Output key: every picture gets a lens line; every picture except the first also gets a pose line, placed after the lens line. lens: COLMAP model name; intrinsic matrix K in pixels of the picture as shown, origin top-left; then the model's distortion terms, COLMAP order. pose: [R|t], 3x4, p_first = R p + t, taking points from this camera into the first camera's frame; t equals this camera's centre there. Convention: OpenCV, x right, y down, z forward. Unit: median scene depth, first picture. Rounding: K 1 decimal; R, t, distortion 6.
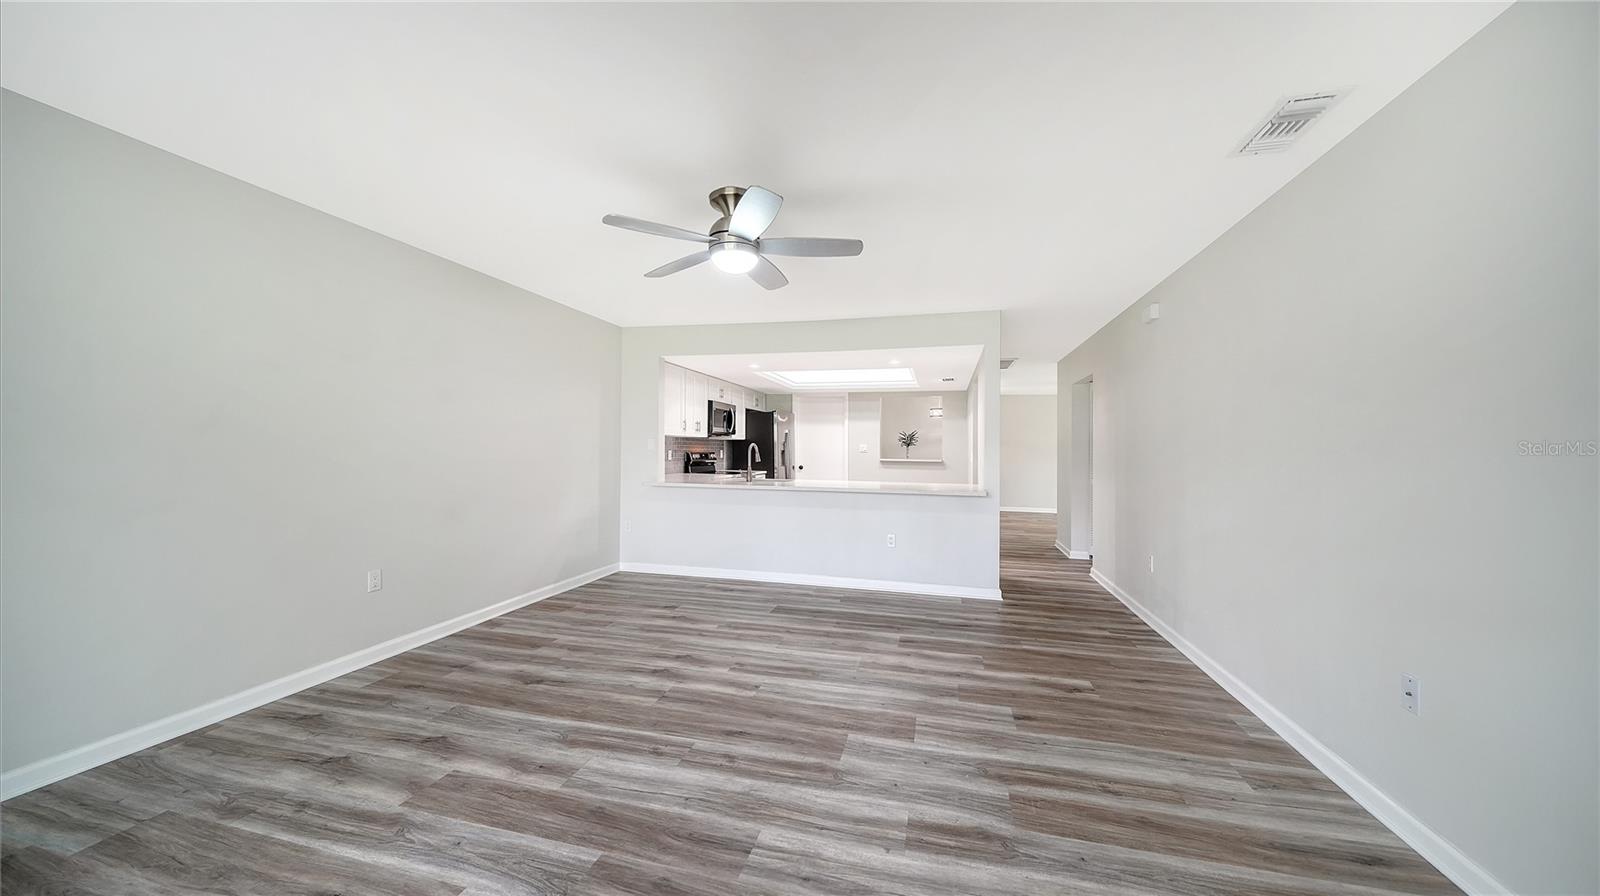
lens RADIAL K [[559.4, 0, 800.0], [0, 559.4, 448.0], [0, 0, 1]] dist [-0.000383, 0.000014]
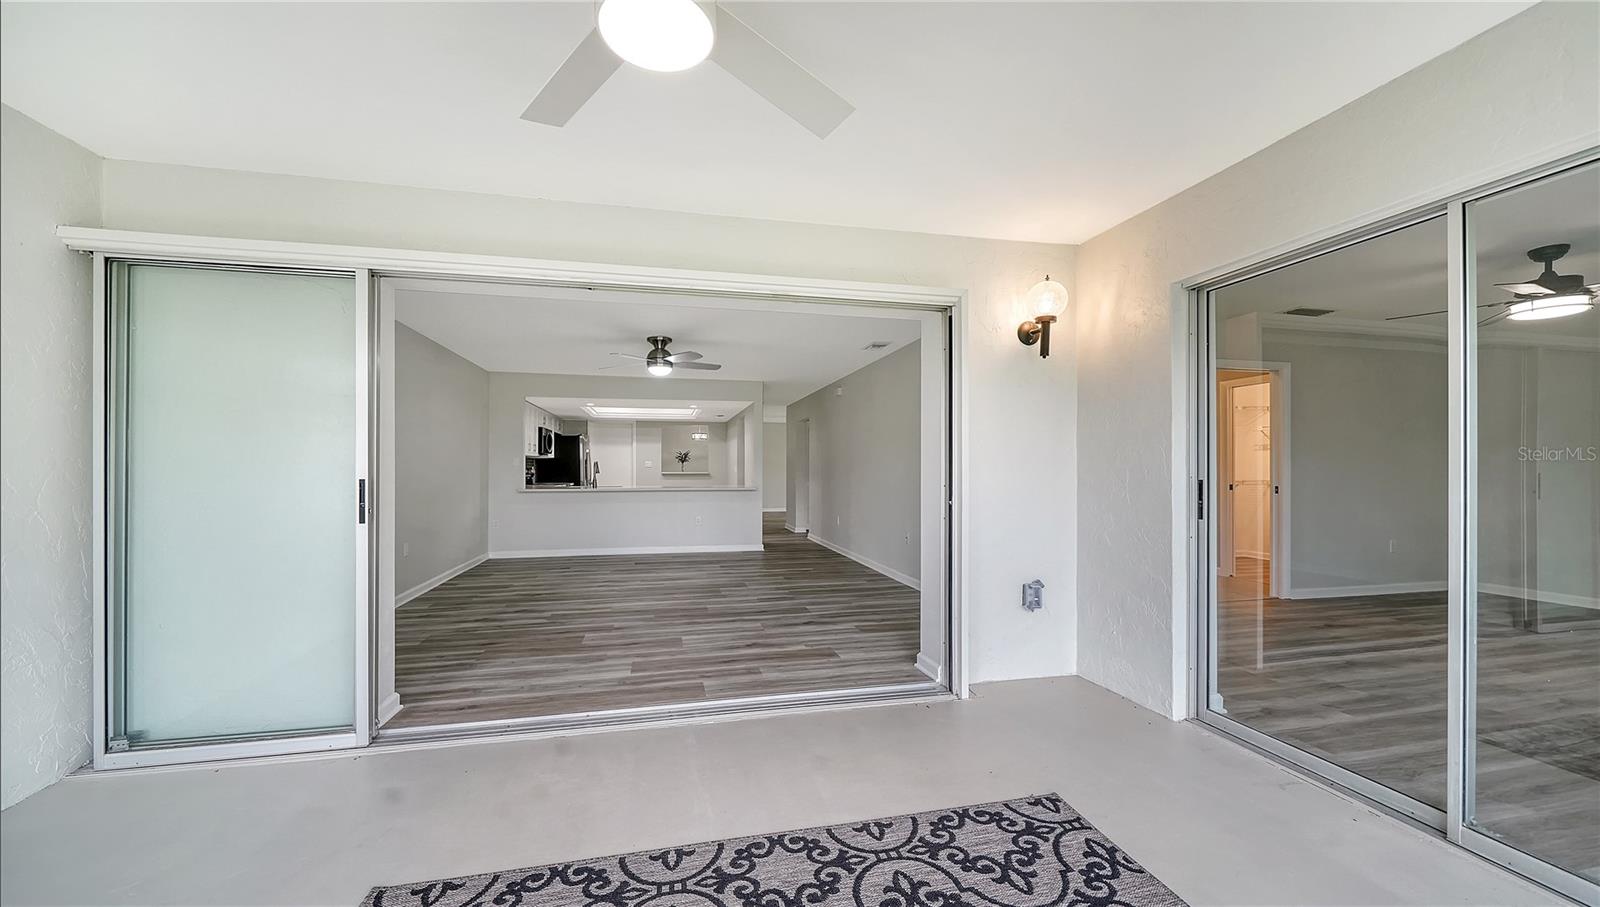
lens RADIAL K [[570.1, 0, 800.0], [0, 570.1, 453.5], [0, 0, 1]] dist [-0.004958, -0.000007]
pose [[0.884890, 0.002048, 0.465795, -0.228737], [0.008369, 0.999759, -0.020294, 0.006412], [-0.465724, 0.021856, 0.884660, -0.390669]]
